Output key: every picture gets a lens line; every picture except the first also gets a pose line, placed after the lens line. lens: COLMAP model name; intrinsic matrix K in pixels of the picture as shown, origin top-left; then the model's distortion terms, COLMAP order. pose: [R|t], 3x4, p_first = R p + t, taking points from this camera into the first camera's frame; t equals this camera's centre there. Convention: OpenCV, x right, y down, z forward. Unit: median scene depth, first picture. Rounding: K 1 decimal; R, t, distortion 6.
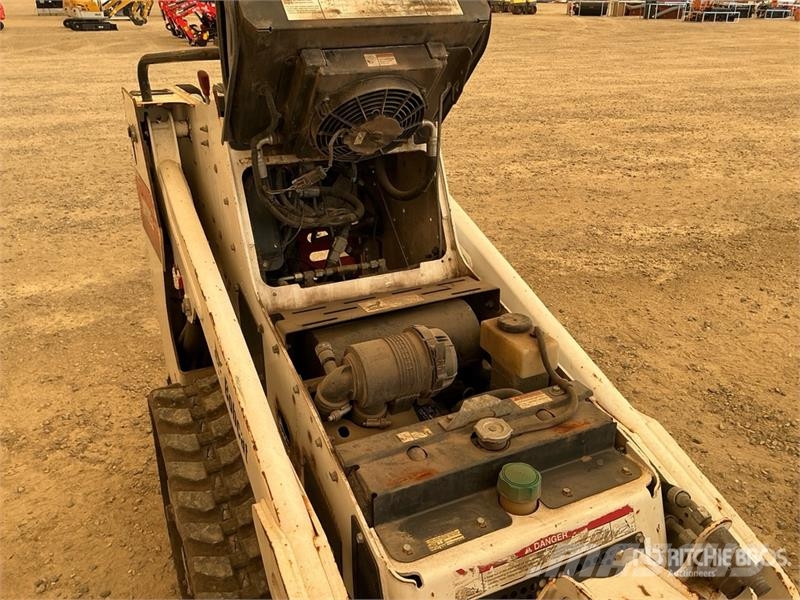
lens RADIAL K [[668.0, 0, 400.0], [0, 668.0, 300.0], [0, 0, 1]] dist [-0.003535, -0.017424]
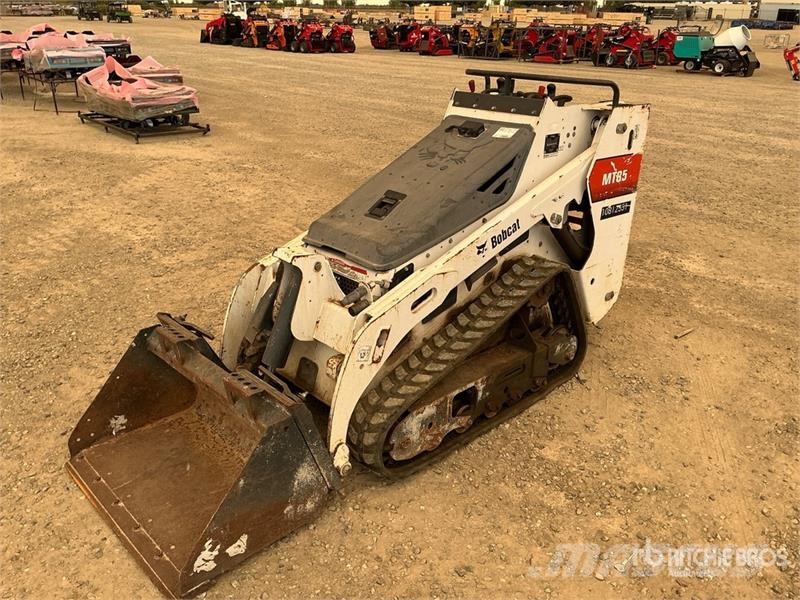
lens RADIAL K [[677.4, 0, 399.2], [0, 677.4, 292.5], [0, 0, 1]] dist [0.096173, -0.198319]
pose [[0.295423, 0.357054, -0.886136, 0.483410], [-0.407079, 0.886166, 0.221352, -0.037354], [0.864298, 0.295335, 0.407143, 0.032813]]
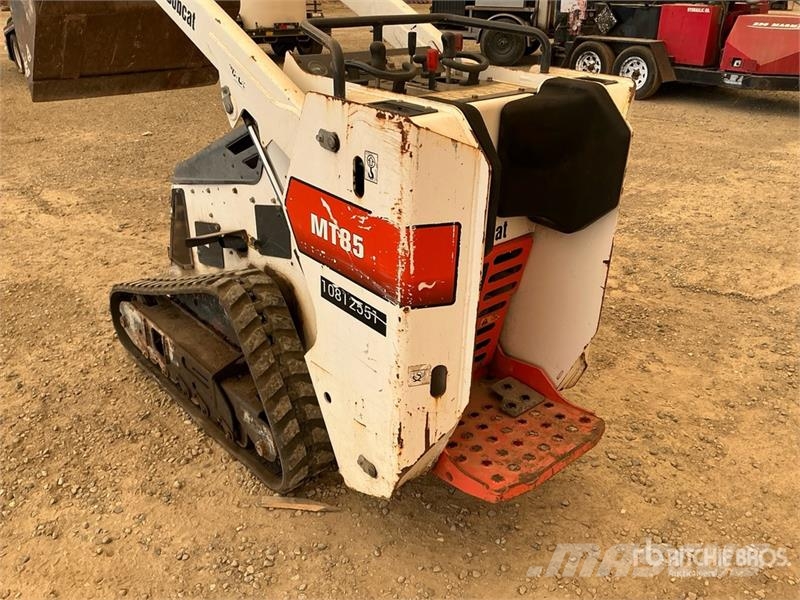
lens RADIAL K [[675.8, 0, 413.1], [0, 675.8, 290.0], [0, 0, 1]] dist [0.110705, -0.210925]
pose [[-0.963284, 0.090179, -0.252886, 0.047235], [-0.134570, 0.652877, 0.745415, -0.271765], [0.232324, 0.752077, -0.616770, 0.588651]]
